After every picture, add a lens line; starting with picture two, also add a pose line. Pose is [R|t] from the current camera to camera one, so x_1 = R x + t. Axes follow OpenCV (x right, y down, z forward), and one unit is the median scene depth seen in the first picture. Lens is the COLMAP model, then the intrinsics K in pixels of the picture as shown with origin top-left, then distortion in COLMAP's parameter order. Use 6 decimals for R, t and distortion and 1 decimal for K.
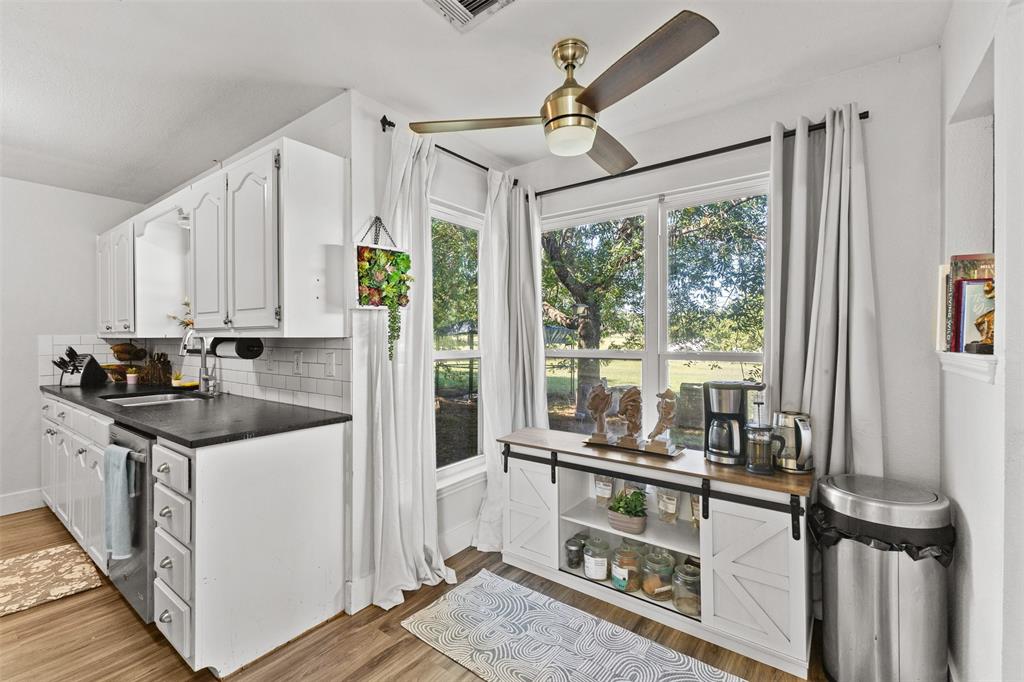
lens RADIAL K [[438.6, 0, 515.1], [0, 438.6, 343.5], [0, 0, 1]] dist [0.008416, -0.001753]
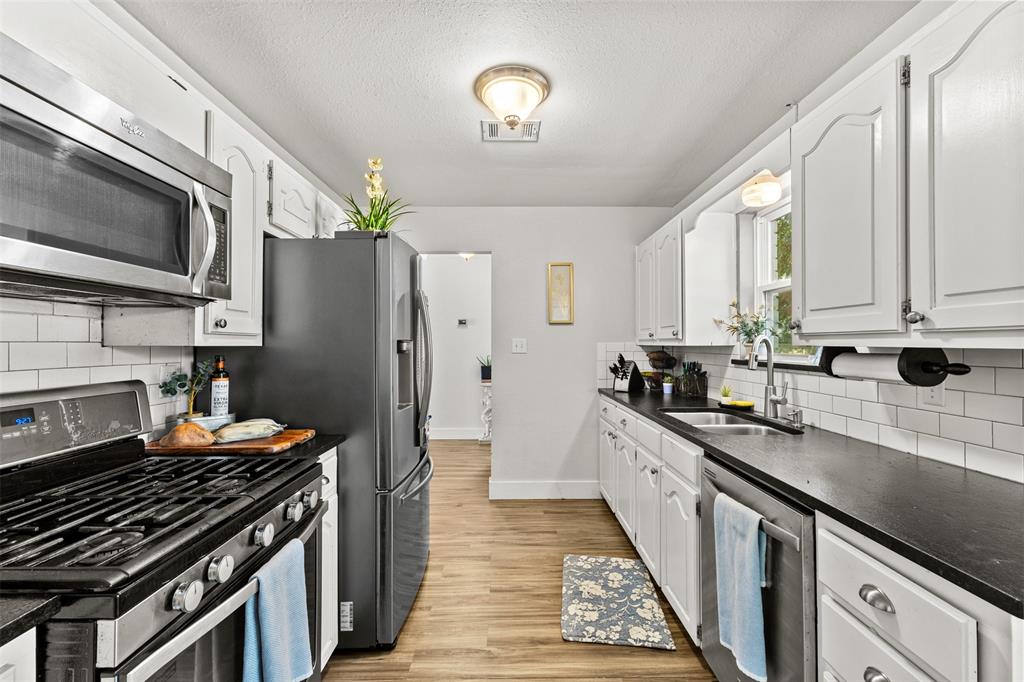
lens RADIAL K [[438.6, 0, 508.1], [0, 438.6, 337.6], [0, 0, 1]] dist [0.008416, -0.001753]
pose [[0.581280, -0.009164, -0.813652, -0.316687], [-0.013358, 0.999694, -0.020803, -0.005297], [0.813594, 0.022961, 0.580980, 0.177624]]
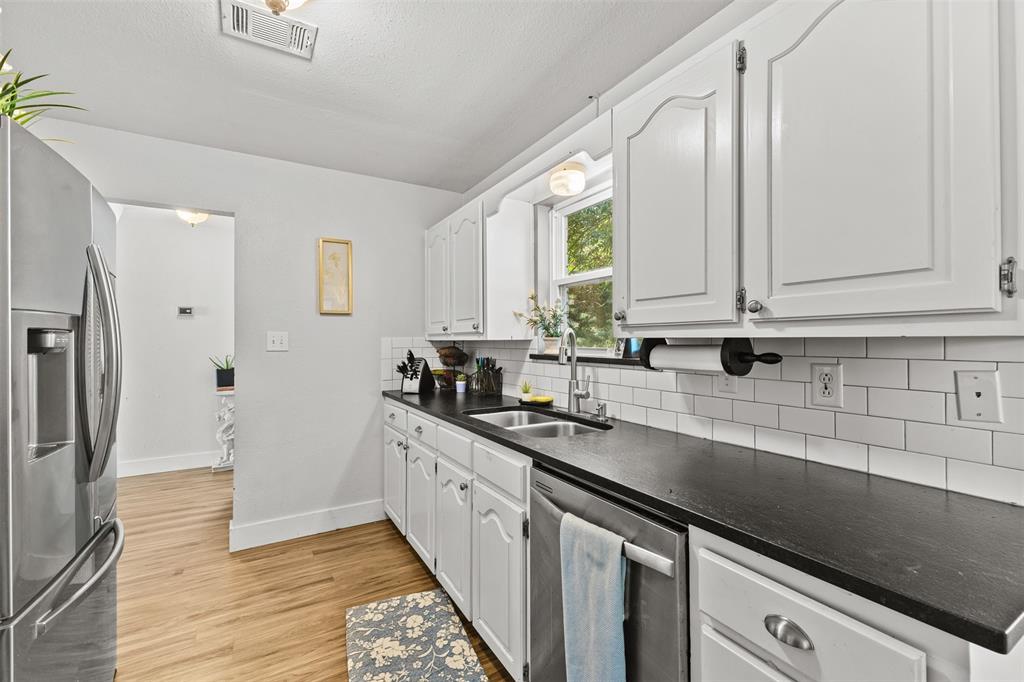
lens RADIAL K [[438.6, 0, 512.5], [0, 438.6, 337.6], [0, 0, 1]] dist [0.008416, -0.001753]
pose [[0.914241, -0.003238, -0.405159, -0.447116], [-0.005518, 0.999776, -0.020441, -0.000710], [0.405134, 0.020924, 0.914018, 0.255002]]
